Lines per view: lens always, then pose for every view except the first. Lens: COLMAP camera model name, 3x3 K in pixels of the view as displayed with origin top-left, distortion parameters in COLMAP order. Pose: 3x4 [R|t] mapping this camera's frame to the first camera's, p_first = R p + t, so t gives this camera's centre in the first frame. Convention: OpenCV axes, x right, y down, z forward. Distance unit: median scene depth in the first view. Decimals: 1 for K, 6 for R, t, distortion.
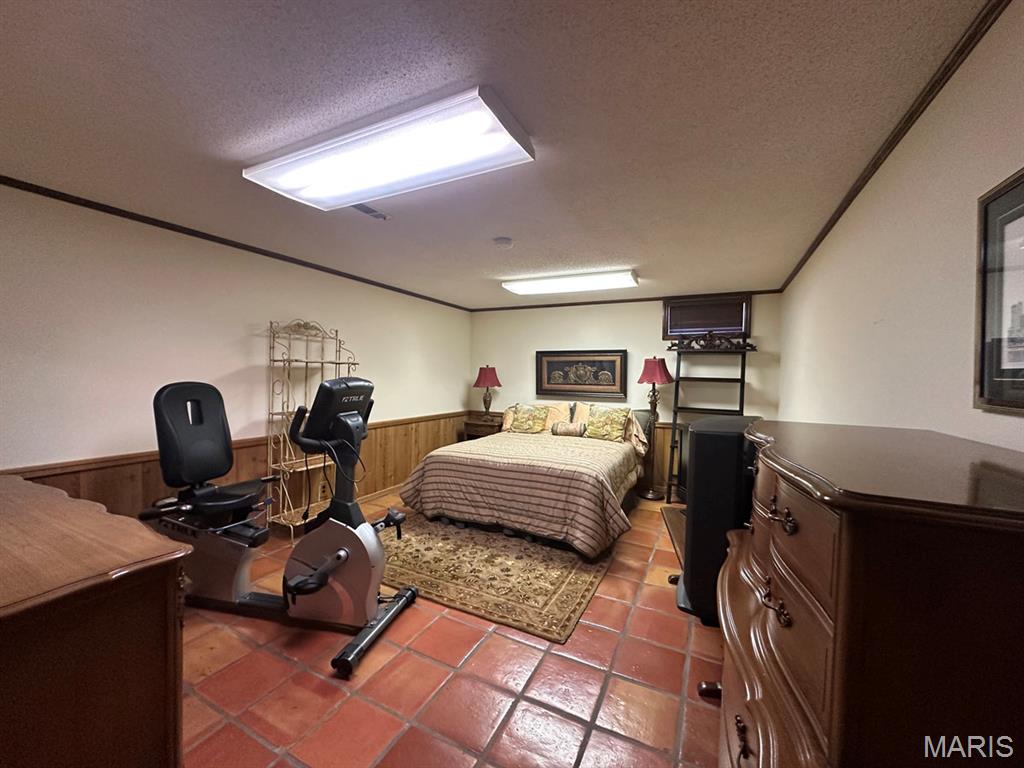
lens RADIAL K [[402.9, 0, 510.4], [0, 402.9, 383.2], [0, 0, 1]] dist [-0.003857, 0.000073]
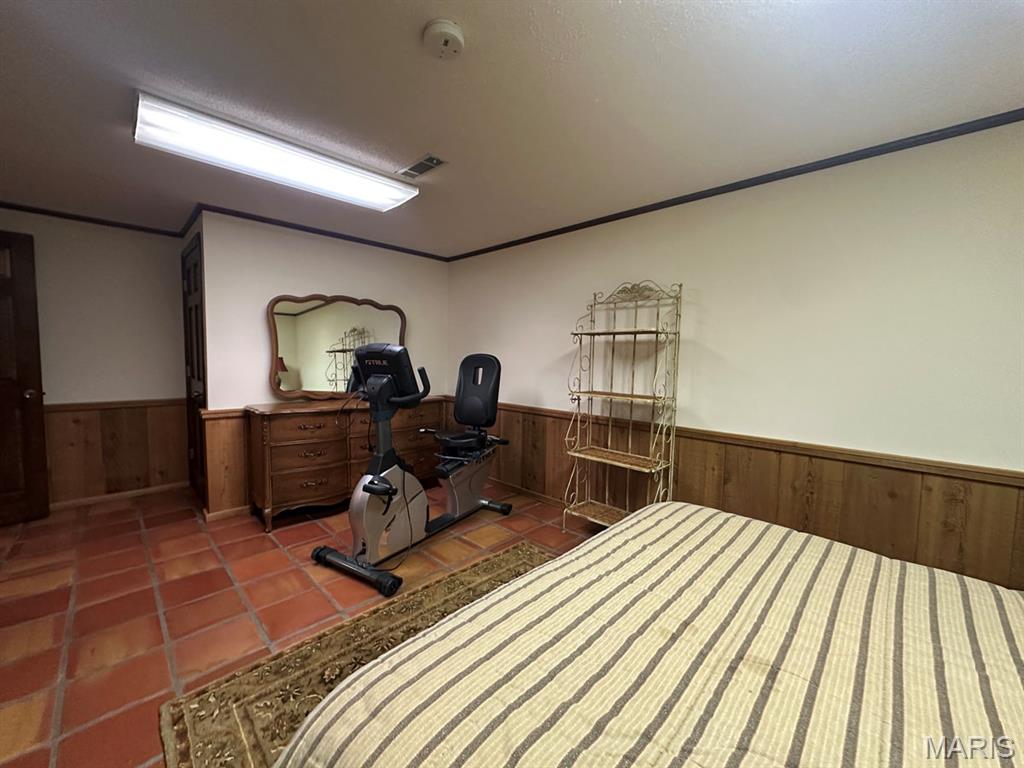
lens RADIAL K [[402.9, 0, 509.6], [0, 402.9, 381.6], [0, 0, 1]] dist [-0.003857, 0.000073]
pose [[-0.316001, 0.035006, -0.948113, 0.358573], [-0.038317, 0.998033, 0.049620, 0.012445], [0.947985, 0.052009, -0.314038, 1.084398]]
